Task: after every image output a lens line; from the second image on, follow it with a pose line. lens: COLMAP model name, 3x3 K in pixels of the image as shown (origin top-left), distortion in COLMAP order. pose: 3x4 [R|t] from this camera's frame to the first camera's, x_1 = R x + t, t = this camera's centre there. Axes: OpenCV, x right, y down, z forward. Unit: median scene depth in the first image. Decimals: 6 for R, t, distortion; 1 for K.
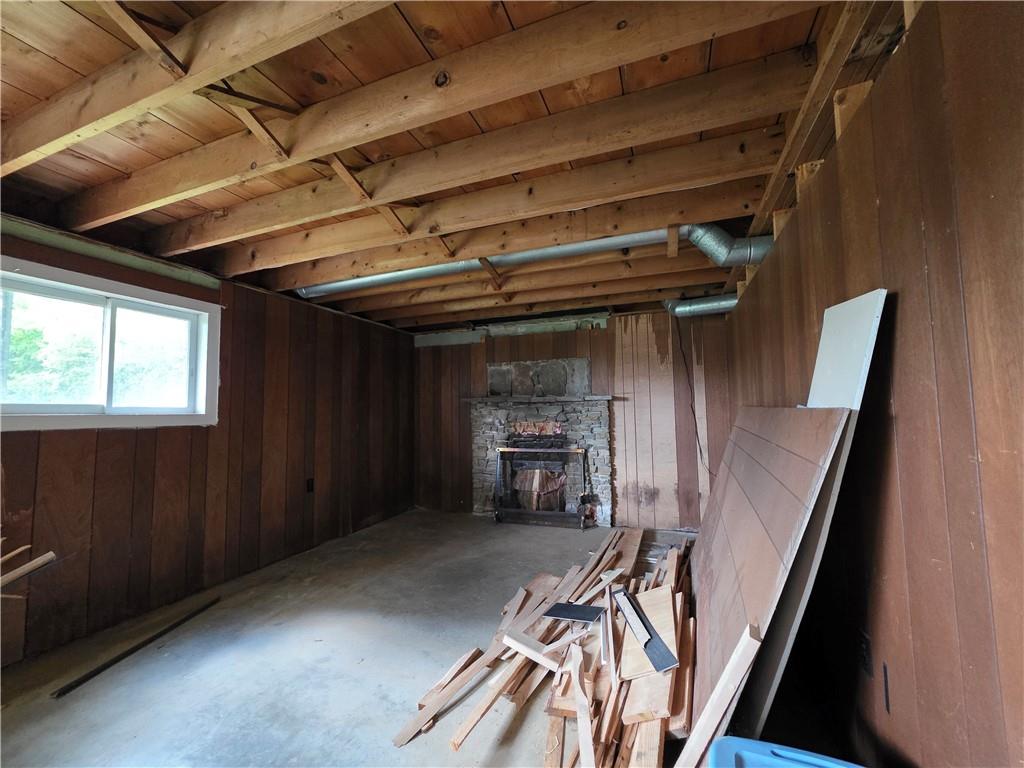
lens RADIAL K [[409.8, 0, 512.7], [0, 409.8, 384.0], [0, 0, 1]] dist [0.000623, -0.000078]
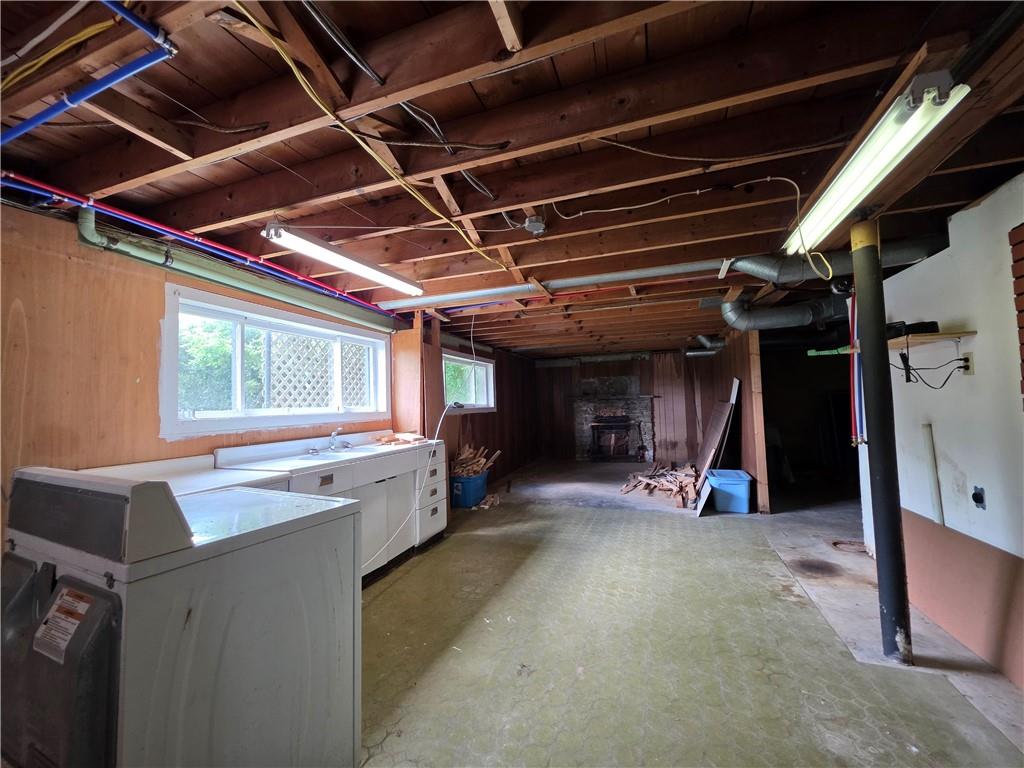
lens RADIAL K [[409.8, 0, 512.7], [0, 409.8, 384.0], [0, 0, 1]] dist [0.000623, -0.000078]
pose [[0.999557, -0.012078, 0.027211, -0.467119], [0.011501, 0.999708, 0.021262, -0.072323], [-0.027460, -0.020940, 0.999404, -0.911042]]
